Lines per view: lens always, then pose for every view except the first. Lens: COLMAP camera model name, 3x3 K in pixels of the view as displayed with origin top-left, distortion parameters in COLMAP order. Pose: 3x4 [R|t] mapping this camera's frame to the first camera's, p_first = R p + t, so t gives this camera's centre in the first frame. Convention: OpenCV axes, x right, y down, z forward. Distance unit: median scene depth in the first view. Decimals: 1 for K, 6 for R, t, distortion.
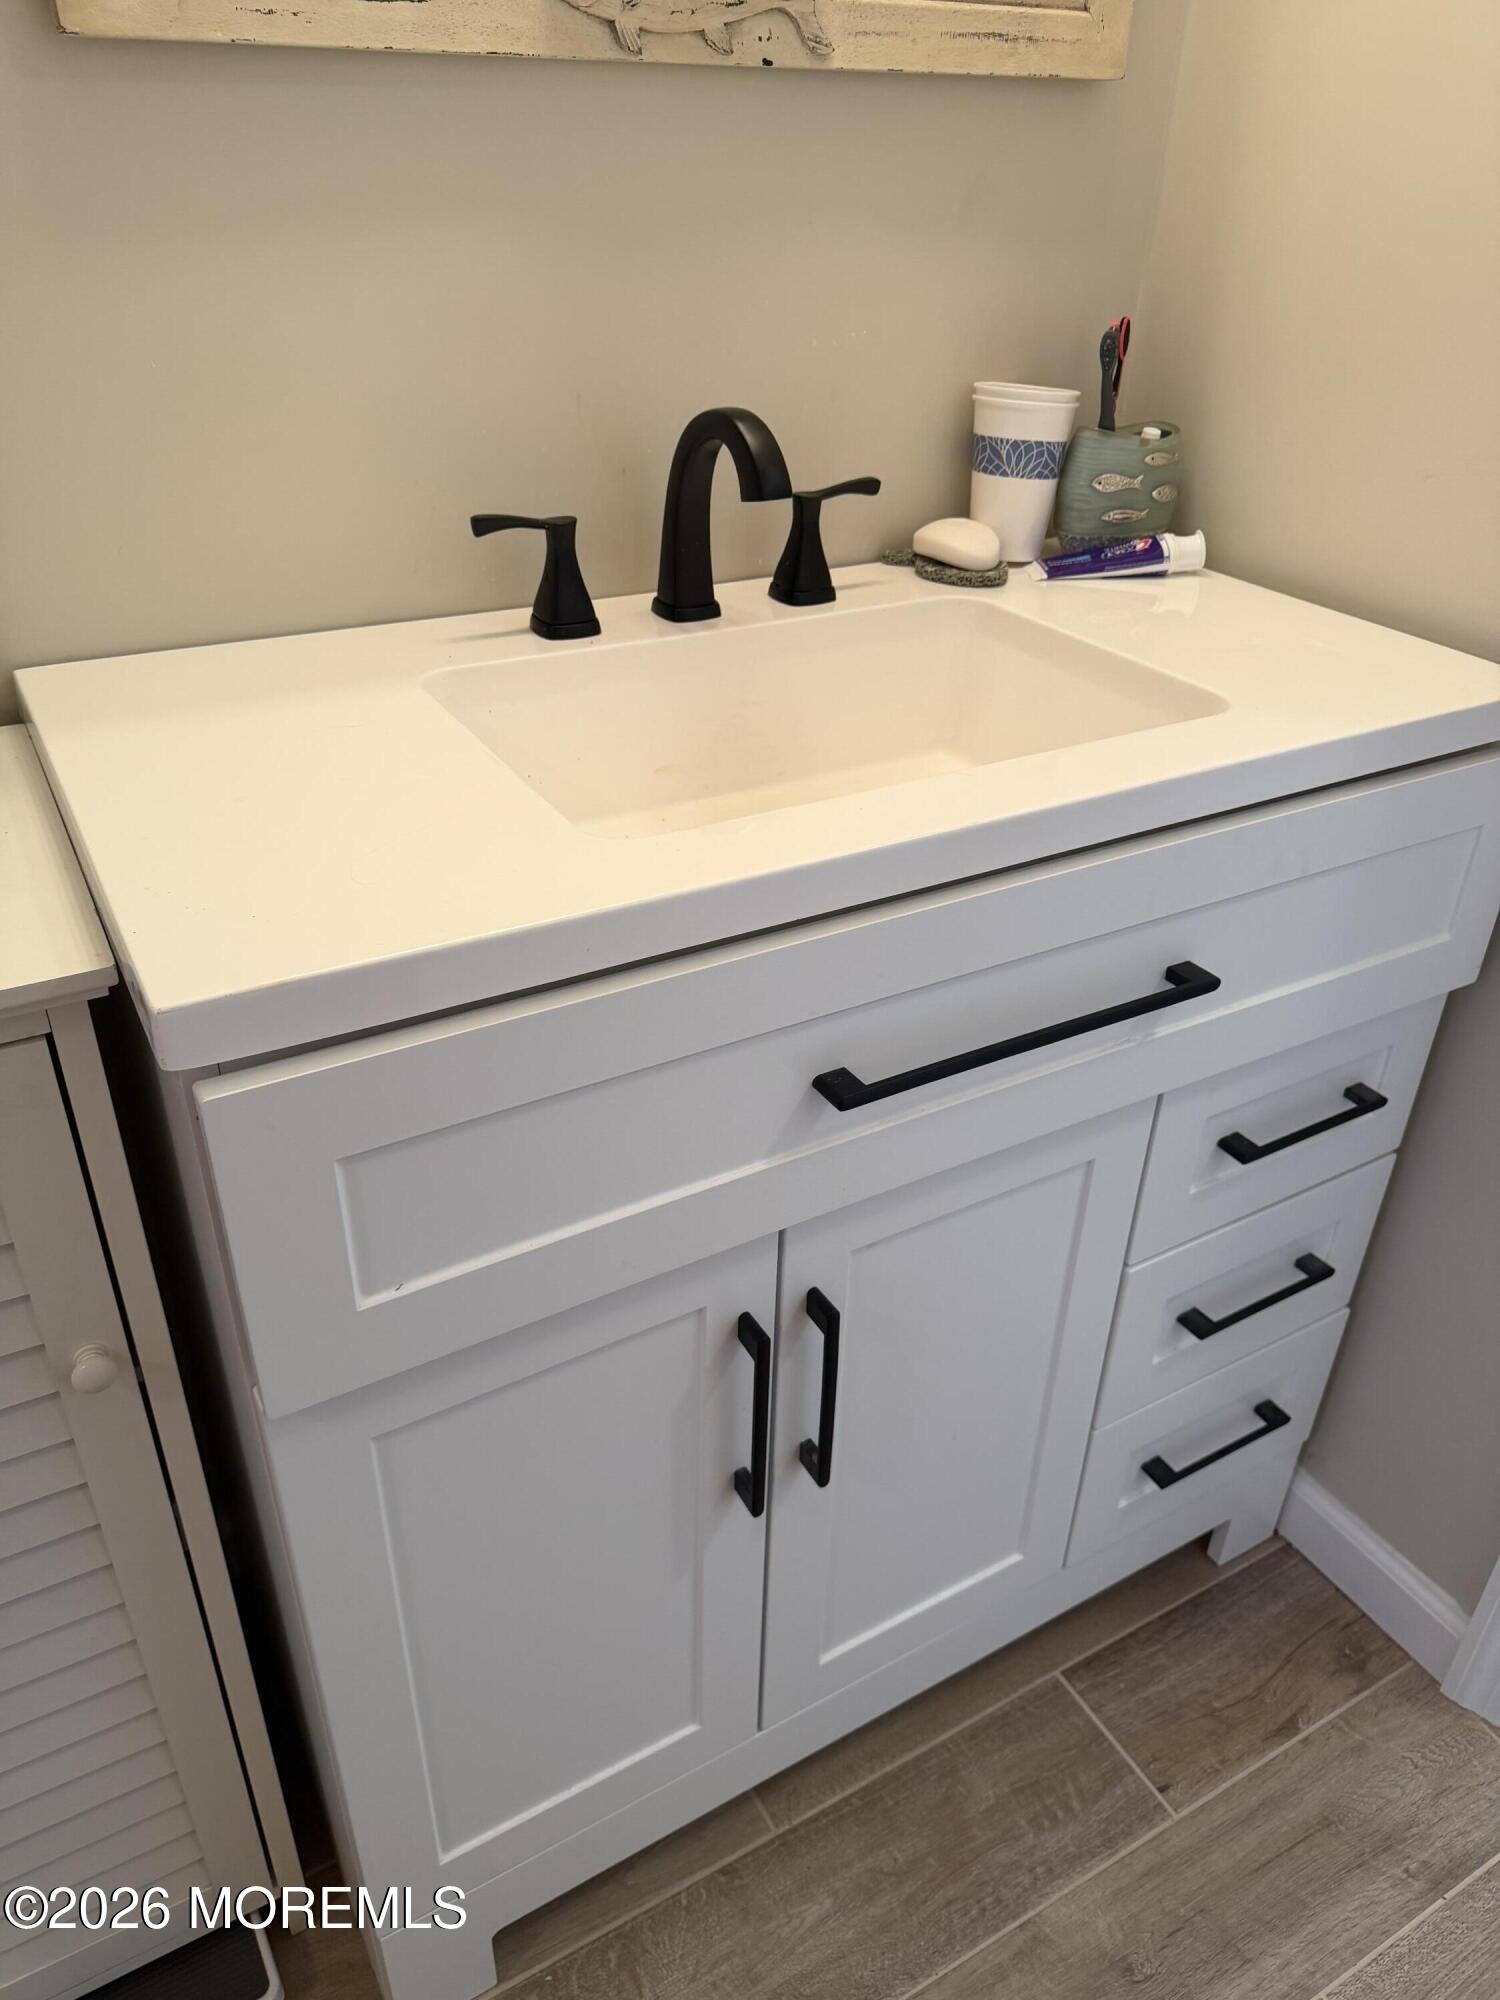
lens RADIAL K [[1407.5, 0, 750.0], [0, 1407.5, 1000.0], [0, 0, 1]] dist [0.010250, -0.018216]
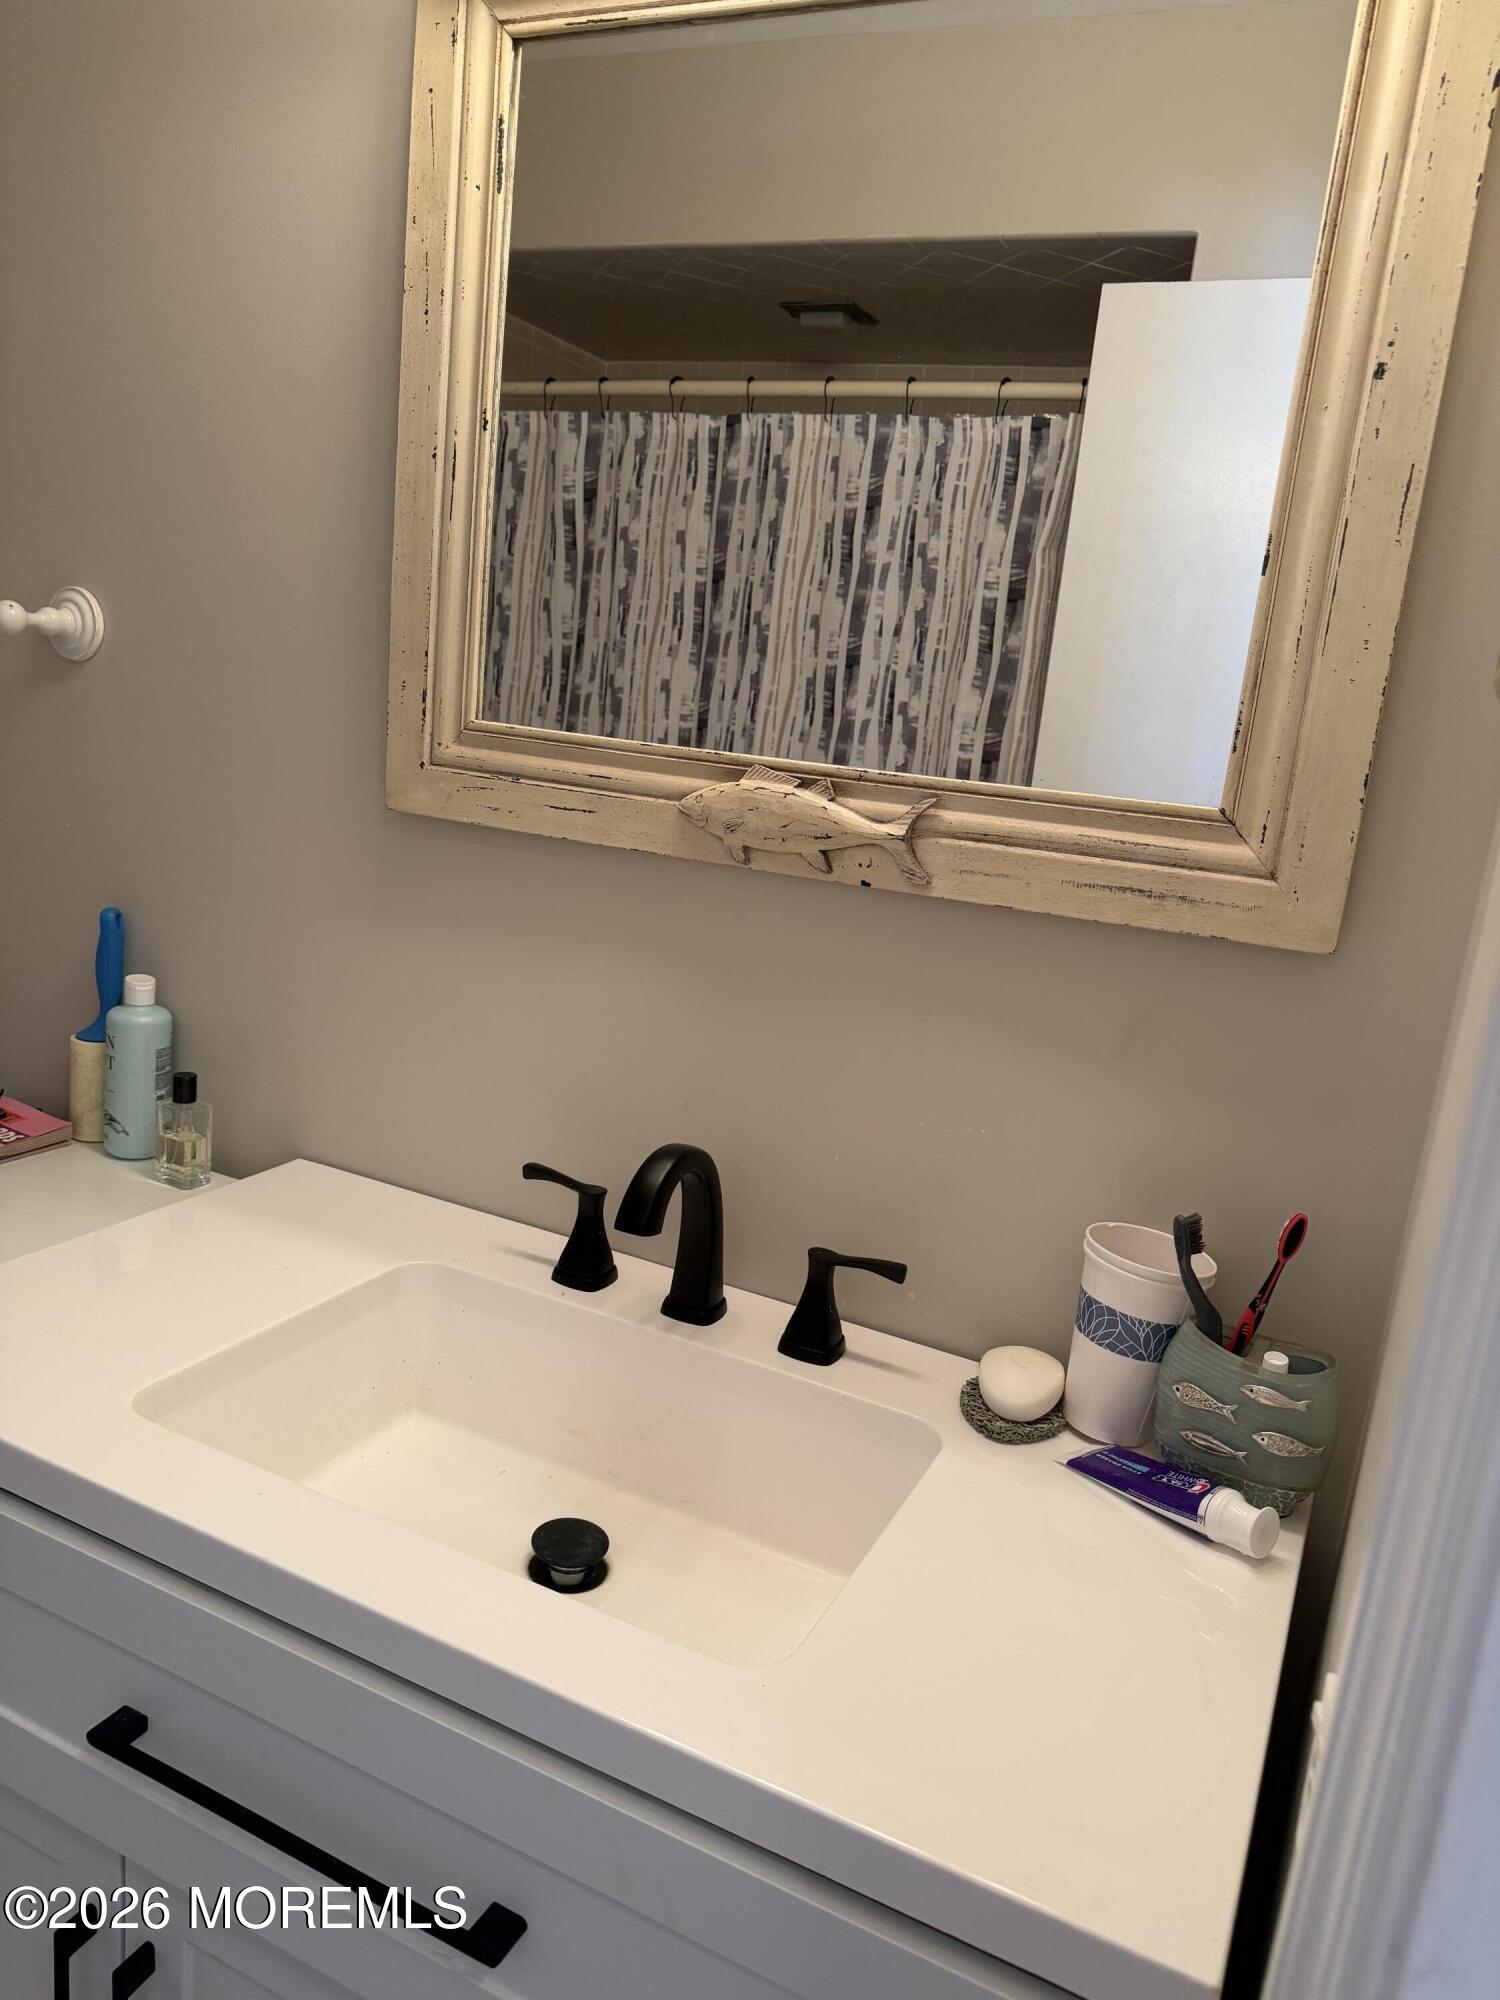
lens RADIAL K [[1392.1, 0, 740.4], [0, 1392.1, 1008.0], [0, 0, 1]] dist [0.132927, -0.234047]
pose [[0.565076, 0.222125, -0.794575, 0.780050], [-0.501600, 0.857137, -0.117107, -0.380063], [0.655047, 0.464734, 0.595765, 0.314761]]
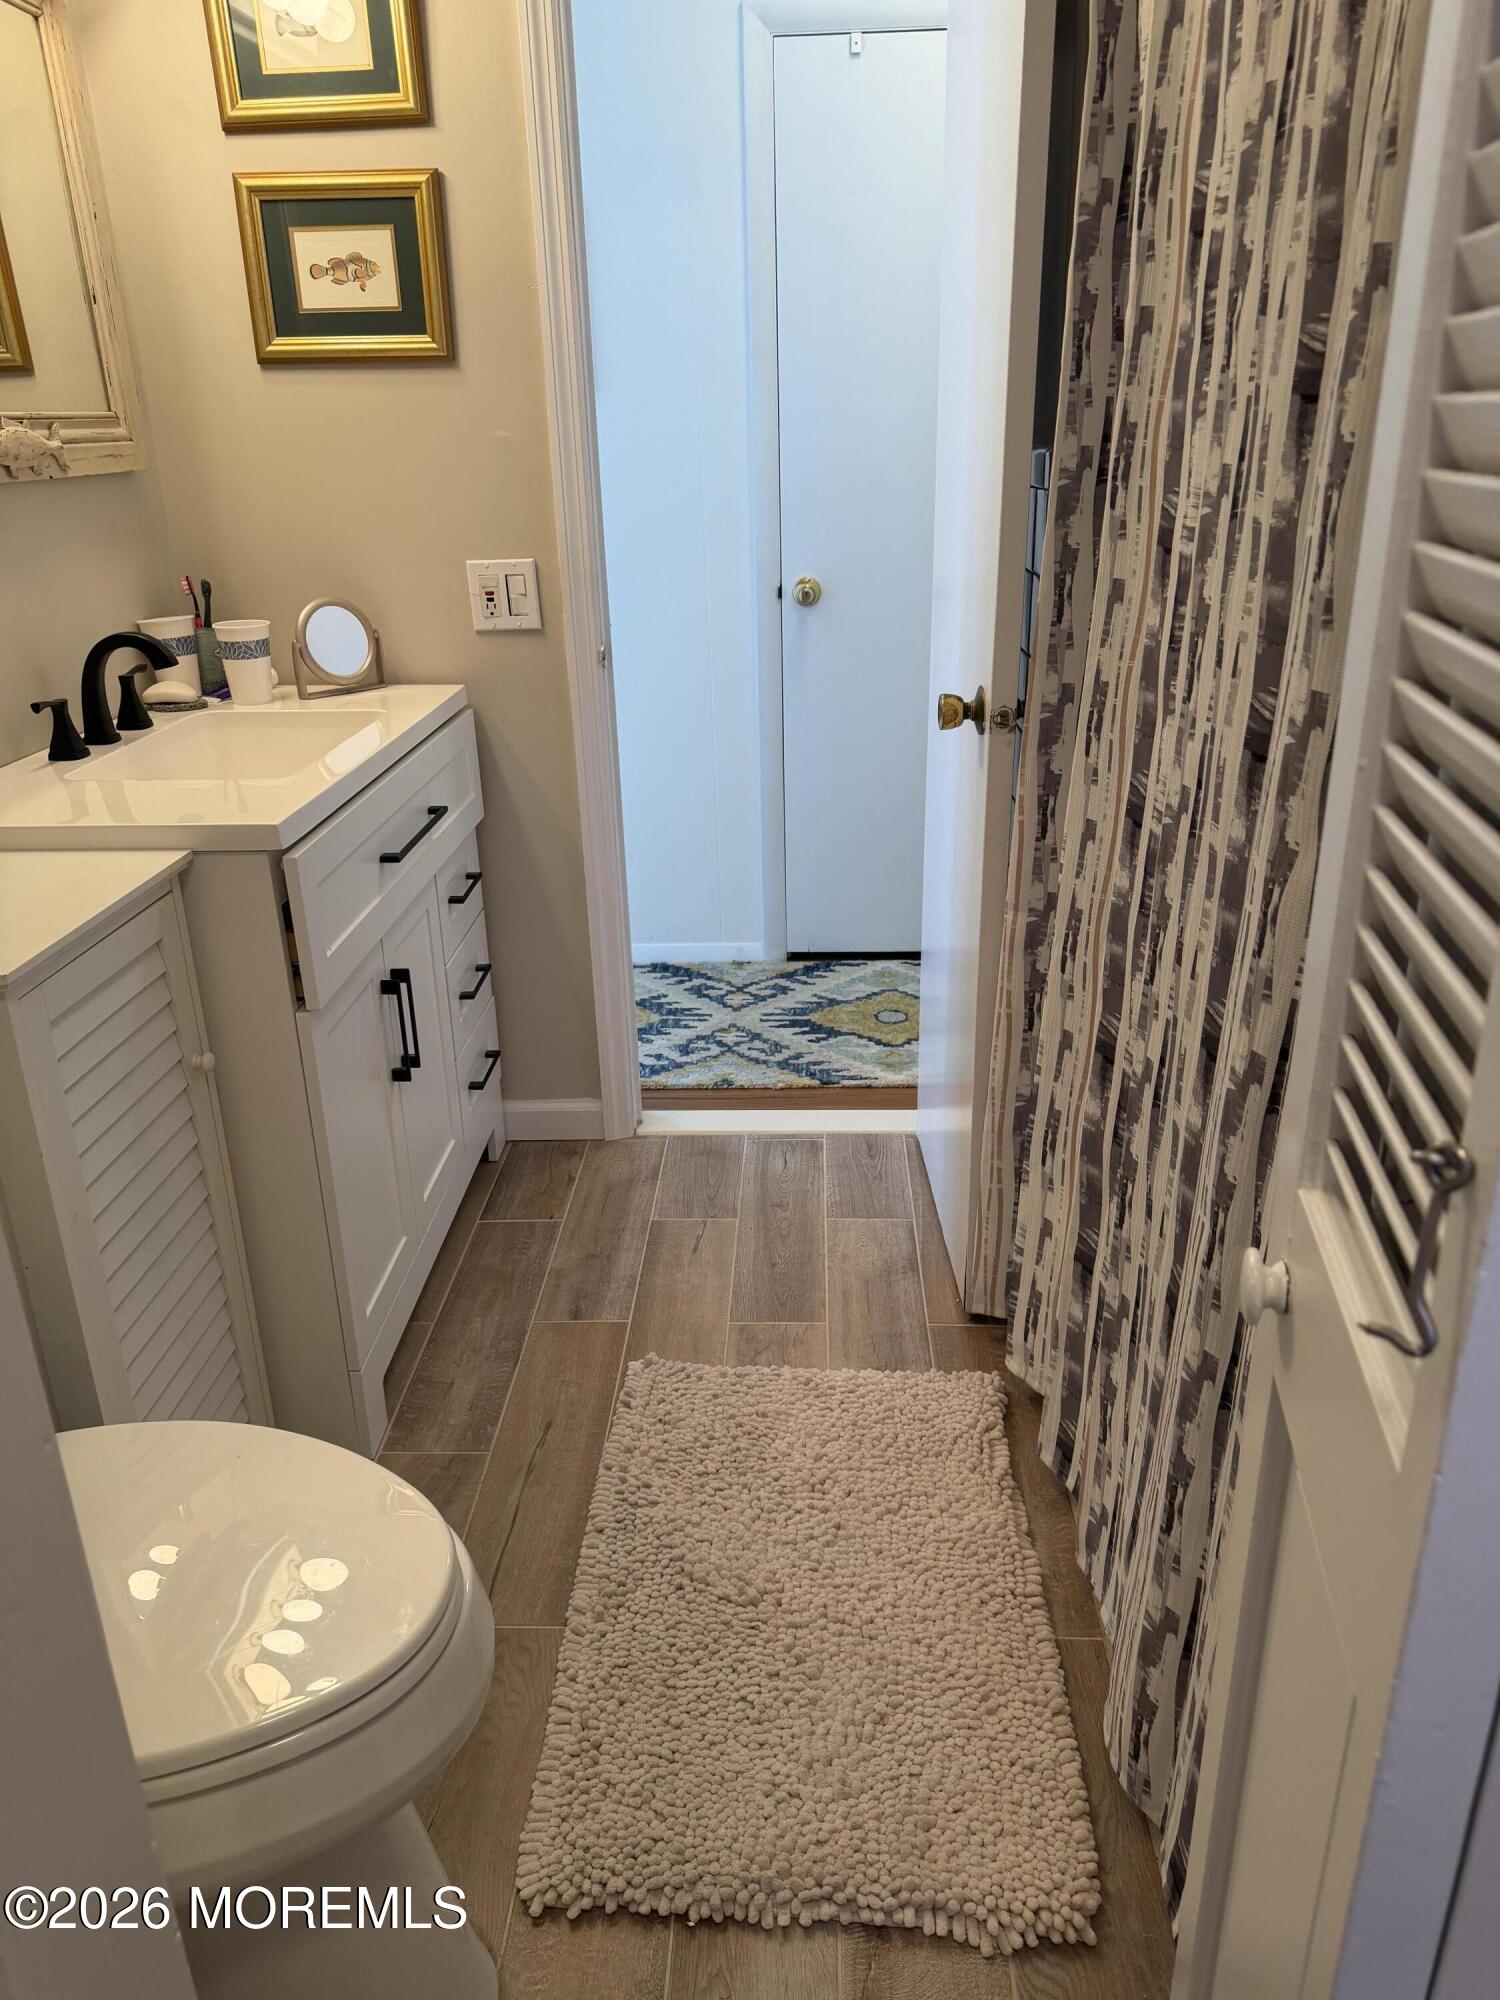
lens RADIAL K [[1431.2, 0, 747.7], [0, 1431.2, 1014.0], [0, 0, 1]] dist [0.196748, -0.442211]
pose [[0.525854, -0.339032, 0.780087, -1.260533], [0.460287, 0.884663, 0.074204, 0.302299], [-0.715272, 0.320044, 0.621256, -0.713727]]
